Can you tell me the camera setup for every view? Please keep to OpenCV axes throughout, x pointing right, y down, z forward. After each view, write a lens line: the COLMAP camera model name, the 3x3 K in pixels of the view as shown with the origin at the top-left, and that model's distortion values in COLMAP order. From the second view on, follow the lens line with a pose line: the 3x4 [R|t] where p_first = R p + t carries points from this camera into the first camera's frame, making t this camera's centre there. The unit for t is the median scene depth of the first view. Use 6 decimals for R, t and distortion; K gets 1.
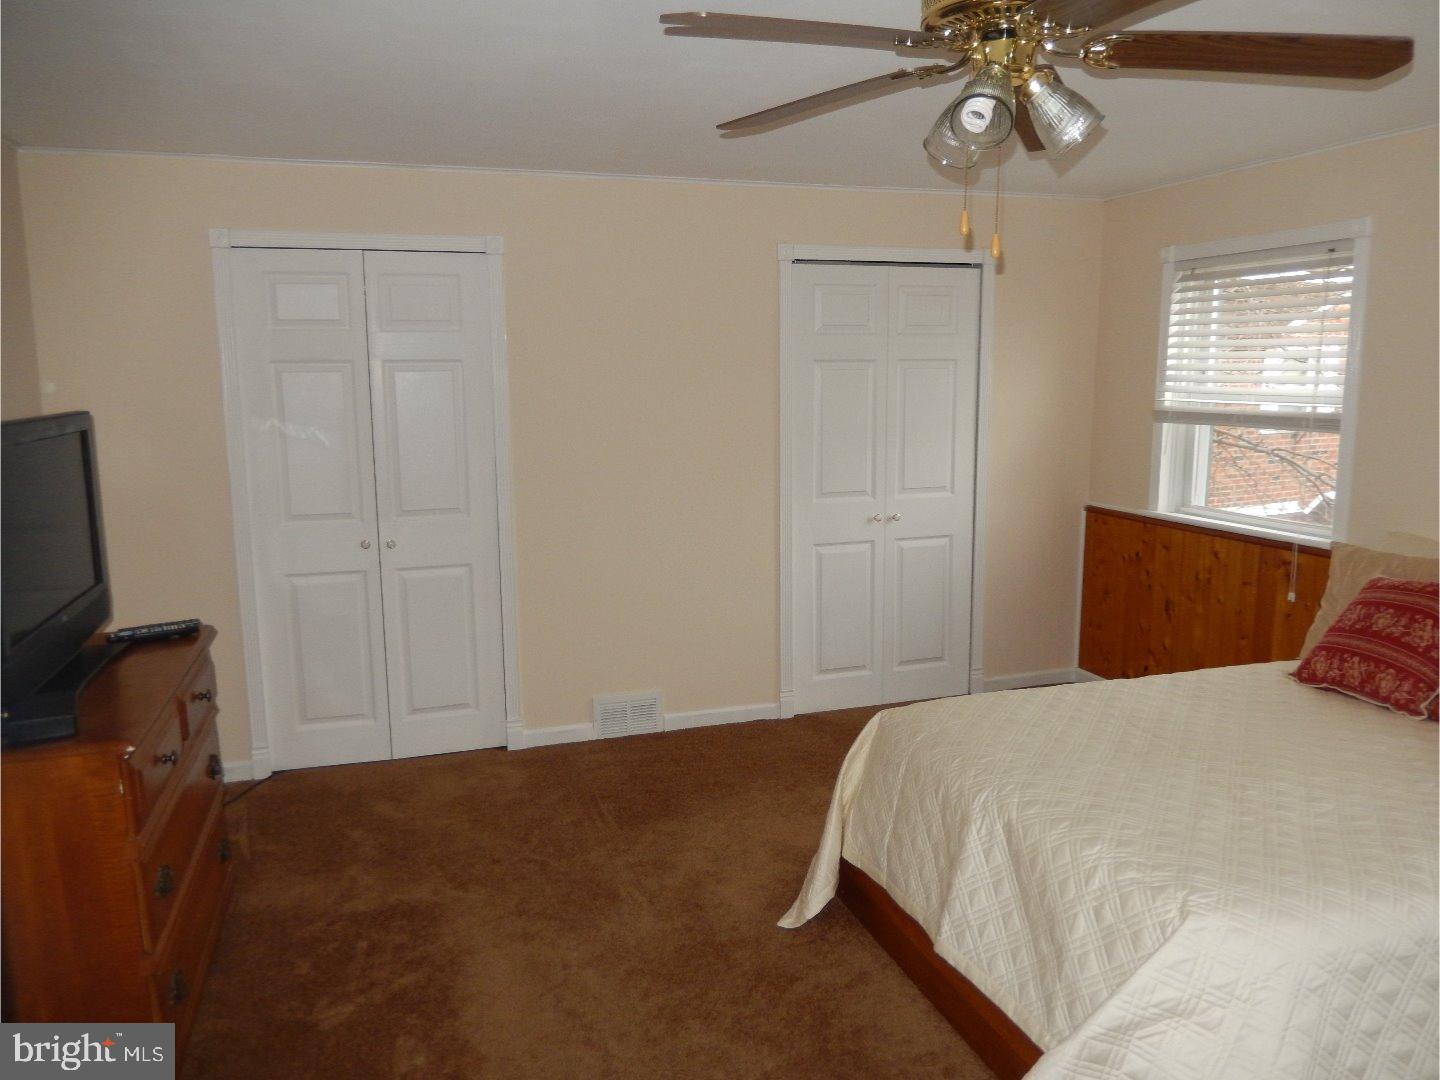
lens RADIAL K [[1067.2, 0, 720.0], [0, 1067.2, 540.0], [0, 0, 1]] dist [-0.006769, -0.006256]
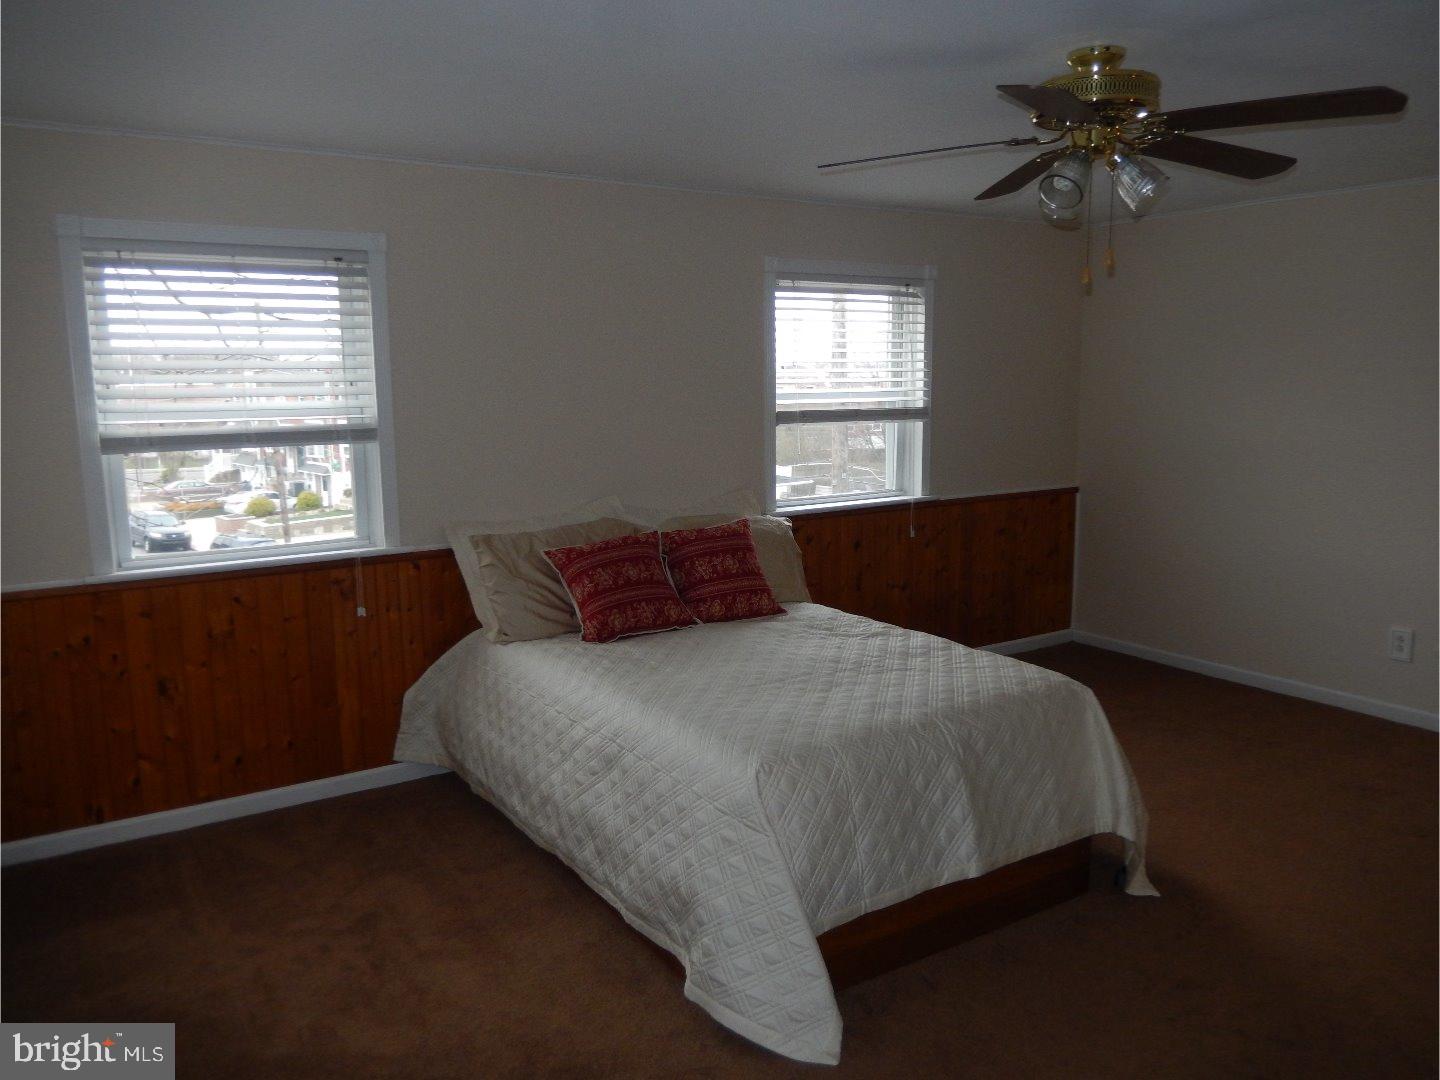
lens RADIAL K [[1067.2, 0, 720.0], [0, 1067.2, 540.0], [0, 0, 1]] dist [-0.006769, -0.006256]
pose [[-0.278345, -0.157080, 0.947549, -0.479926], [0.154935, 0.966273, 0.205697, -0.161191], [-0.947902, 0.204063, -0.244620, 0.912810]]
